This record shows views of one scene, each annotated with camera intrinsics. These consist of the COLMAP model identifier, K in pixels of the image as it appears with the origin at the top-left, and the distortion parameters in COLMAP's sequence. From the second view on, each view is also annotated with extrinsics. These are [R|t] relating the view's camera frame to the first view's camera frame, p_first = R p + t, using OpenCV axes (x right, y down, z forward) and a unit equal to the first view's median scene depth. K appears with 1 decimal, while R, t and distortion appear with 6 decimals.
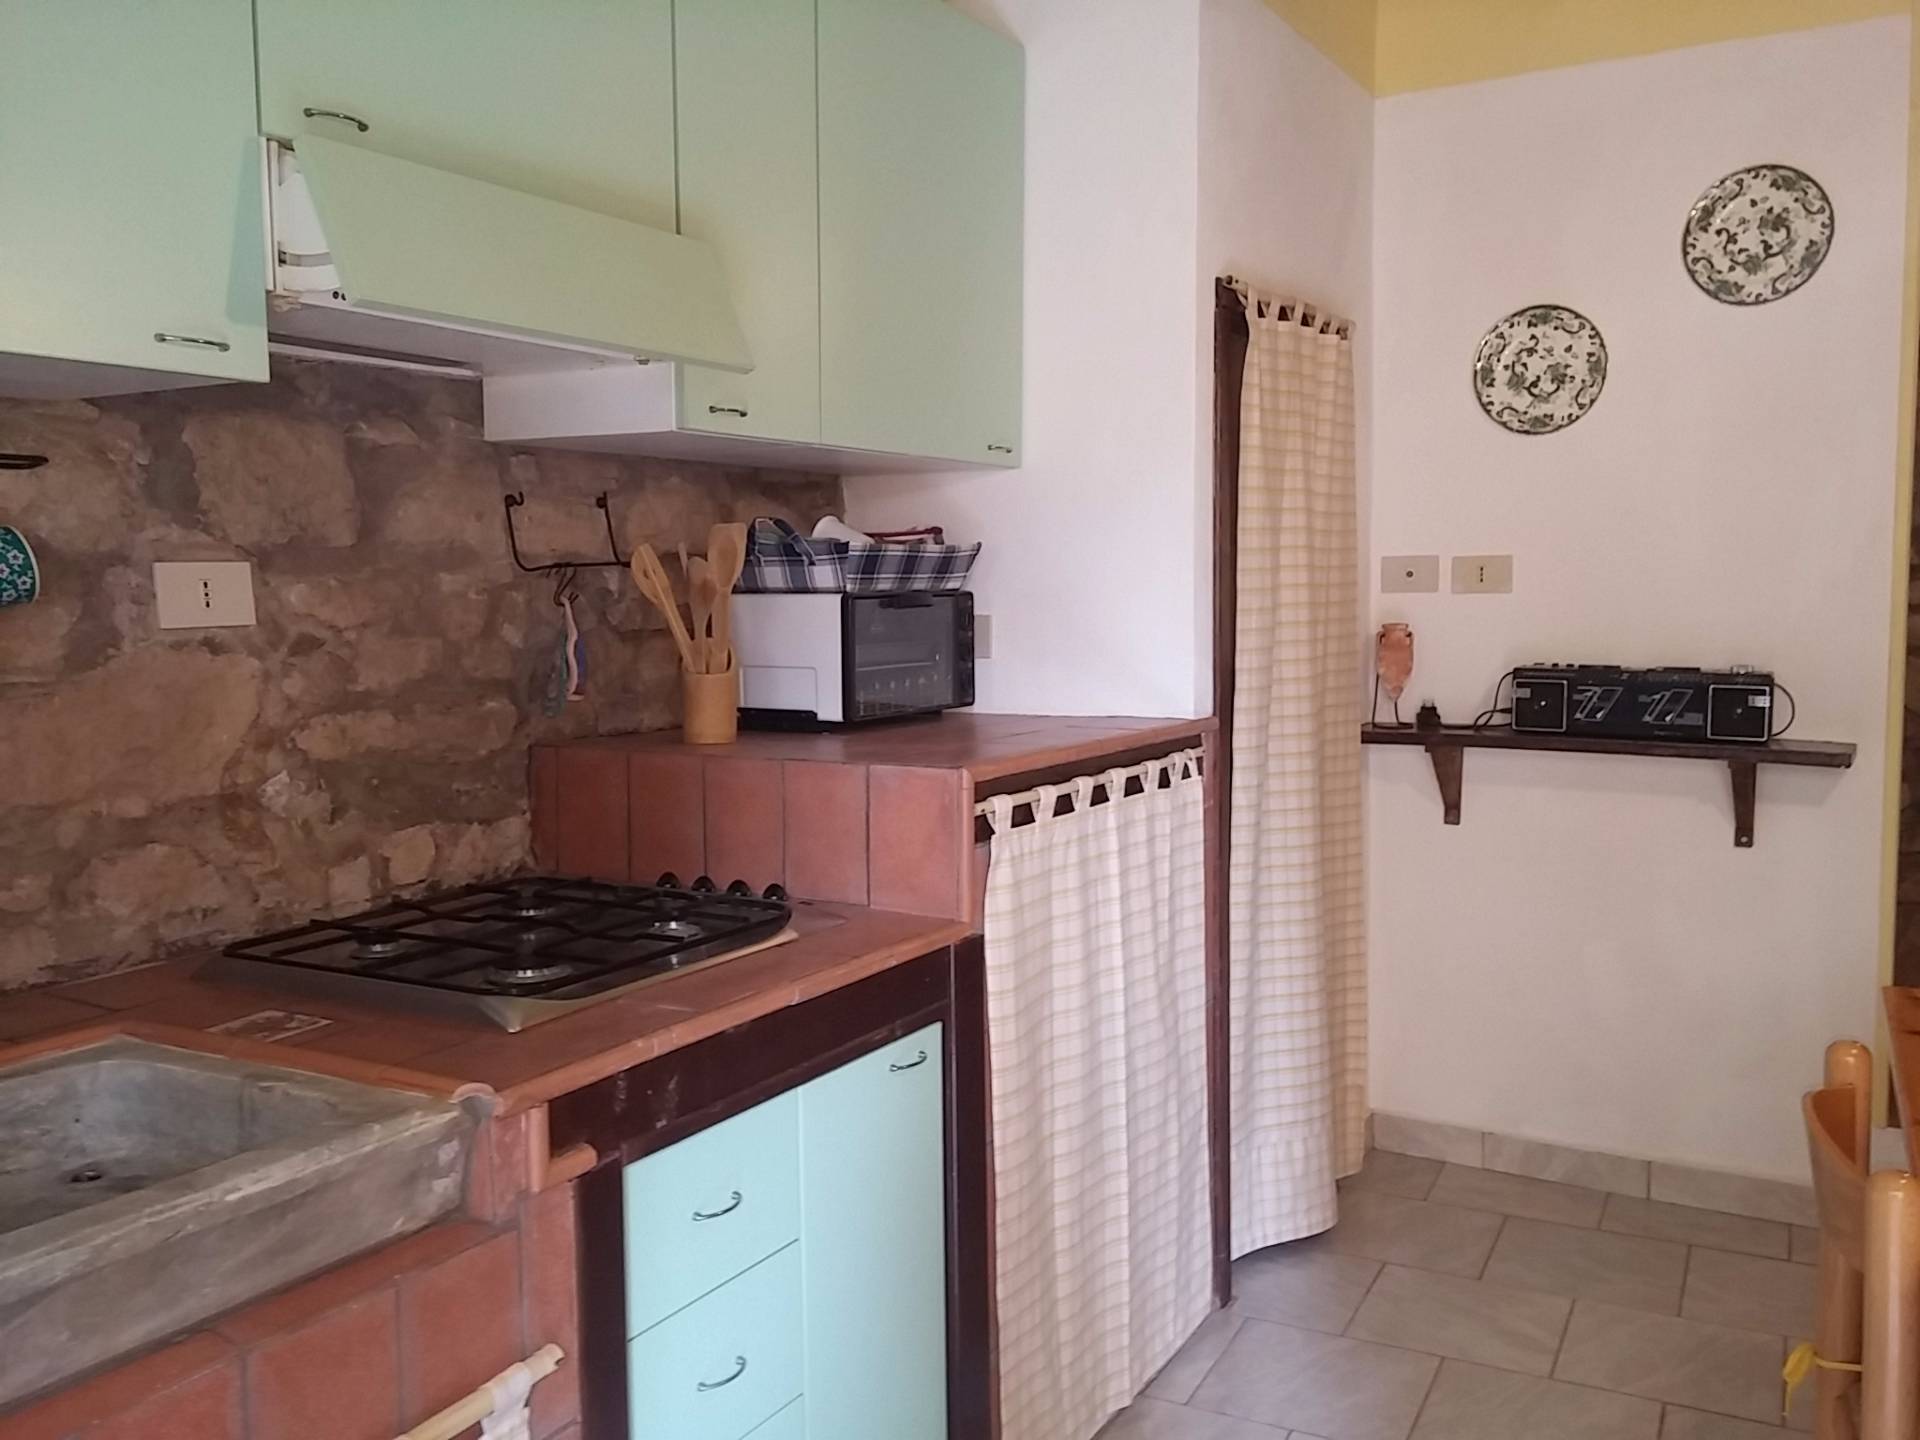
lens RADIAL K [[1613.5, 0, 960.0], [0, 1613.5, 720.0], [0, 0, 1]] dist [0.080458, -0.093275]
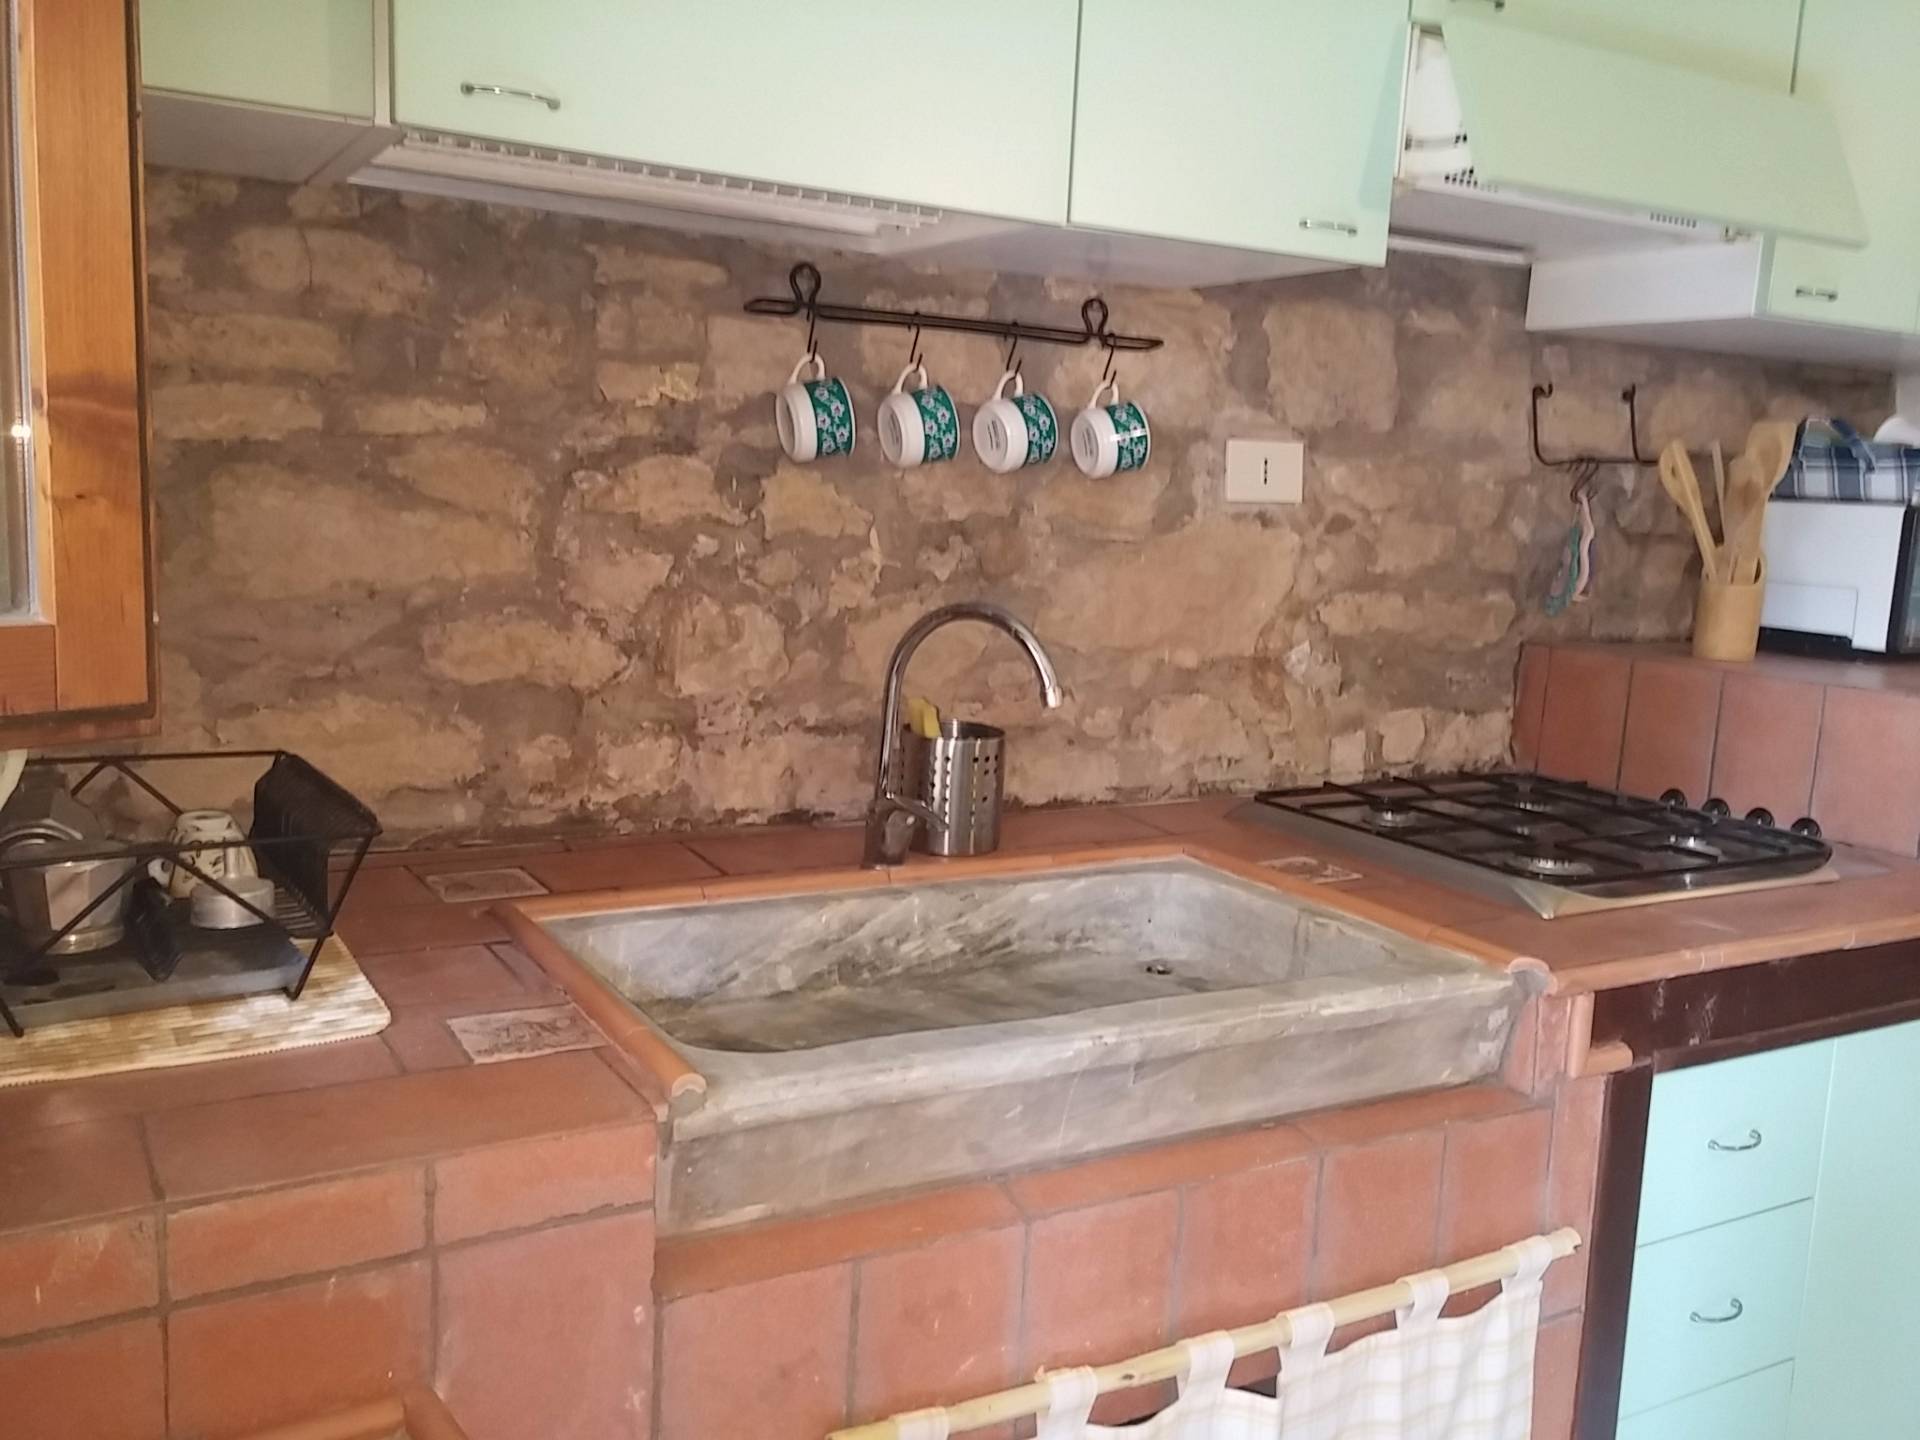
lens RADIAL K [[1613.5, 0, 960.0], [0, 1613.5, 720.0], [0, 0, 1]] dist [0.080458, -0.093275]
pose [[0.868636, 0.123454, -0.479824, -0.101572], [-0.097312, 0.992106, 0.079094, 0.021993], [0.485801, -0.022012, 0.873792, -0.043011]]
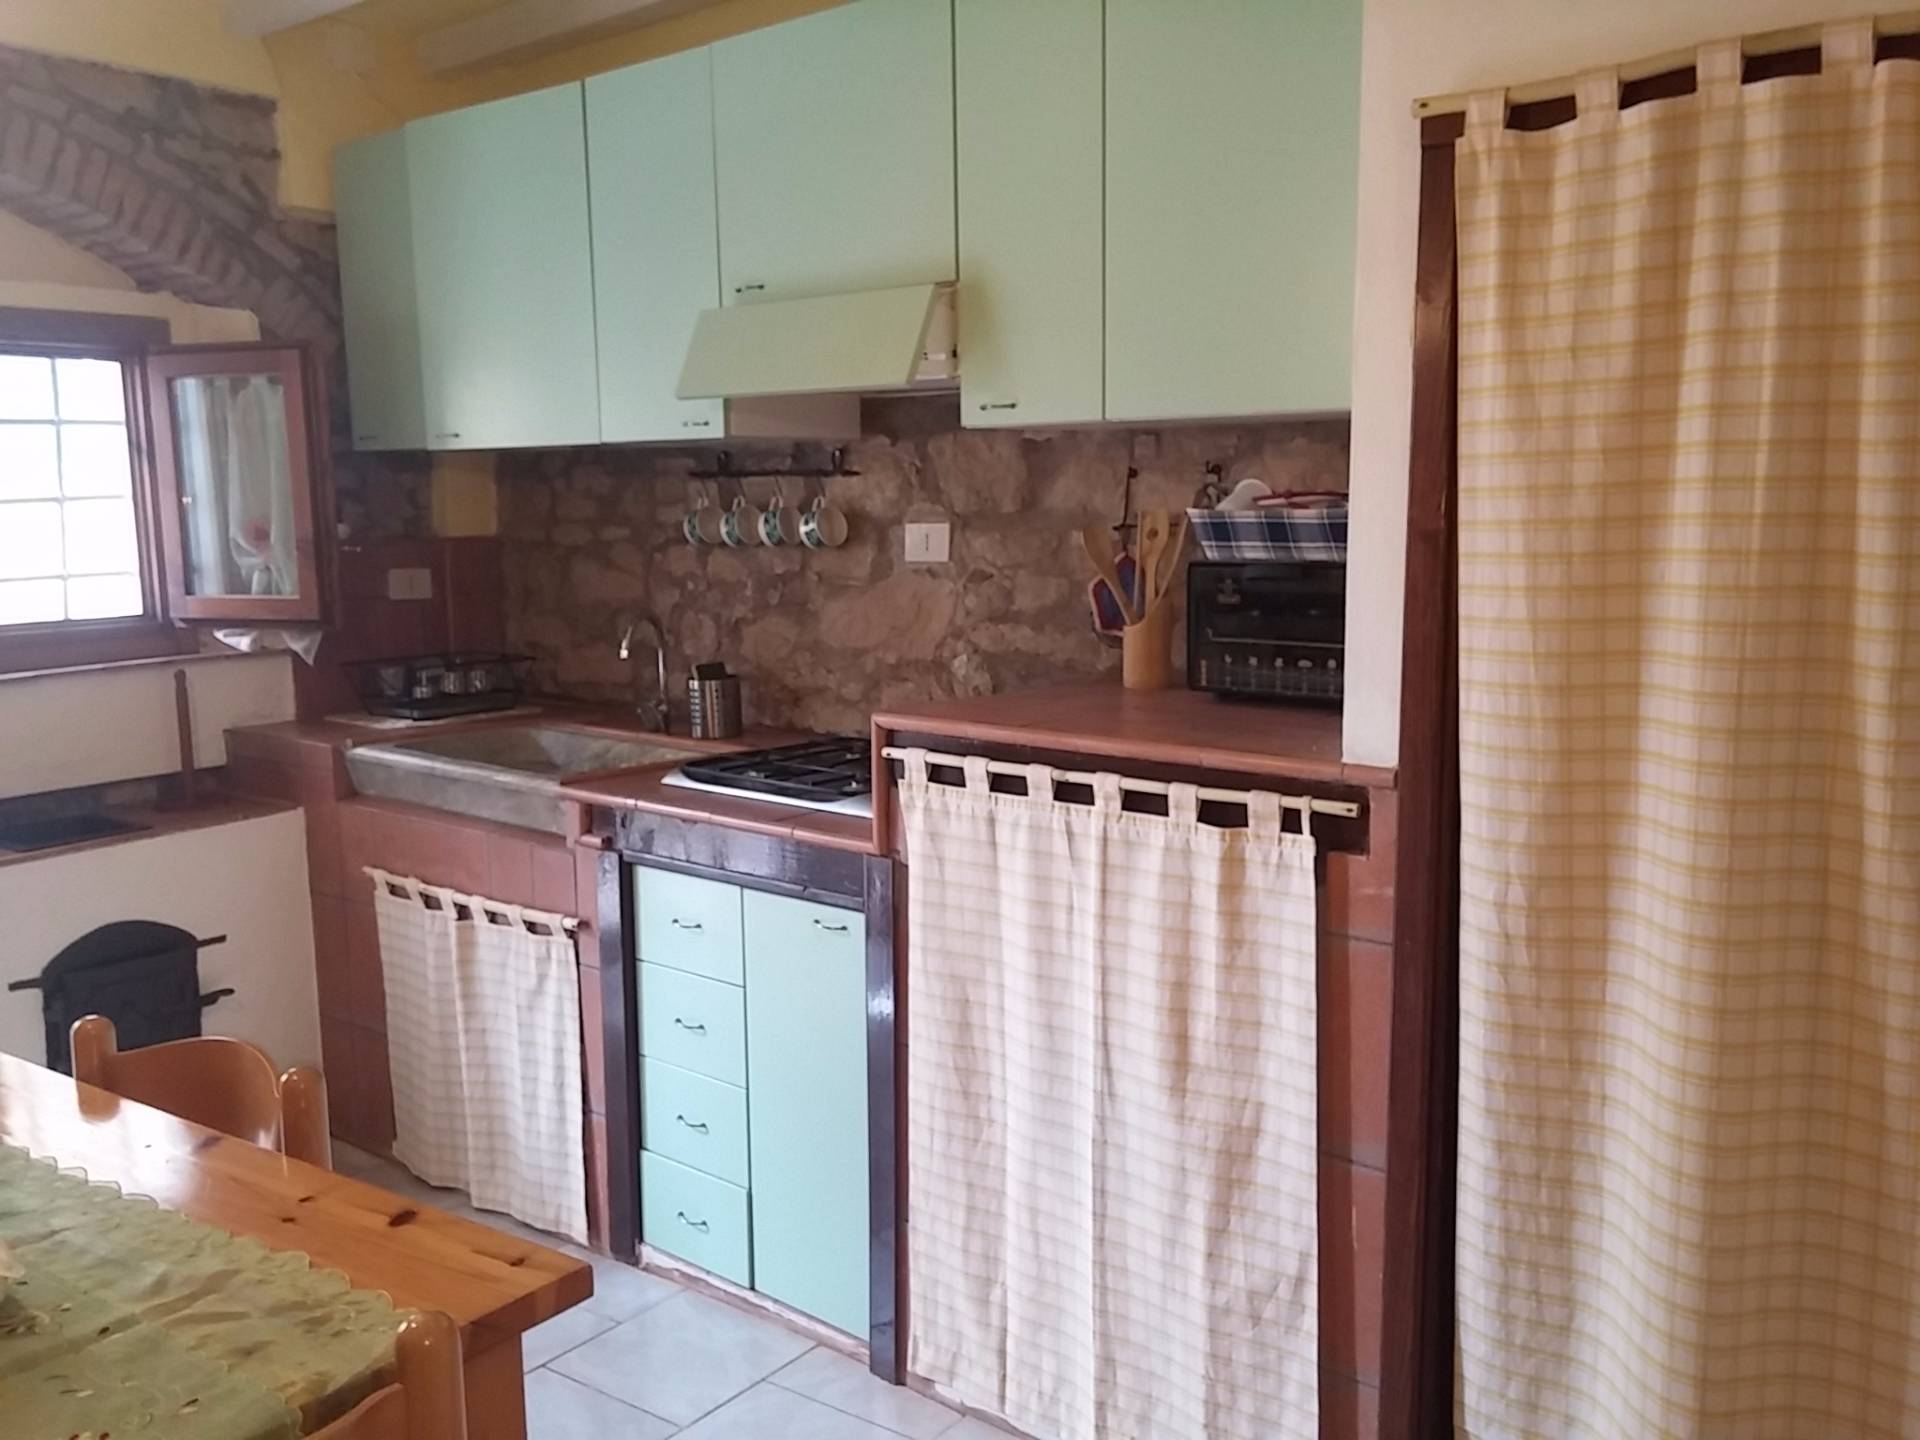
lens RADIAL K [[1592.2, 0, 957.3], [0, 1592.2, 753.3], [0, 0, 1]] dist [0.074345, -0.090659]
pose [[-0.156878, 0.169977, -0.972881, 1.205689], [-0.074099, 0.980276, 0.183218, -0.170155], [0.984834, 0.100832, -0.141189, 1.300368]]
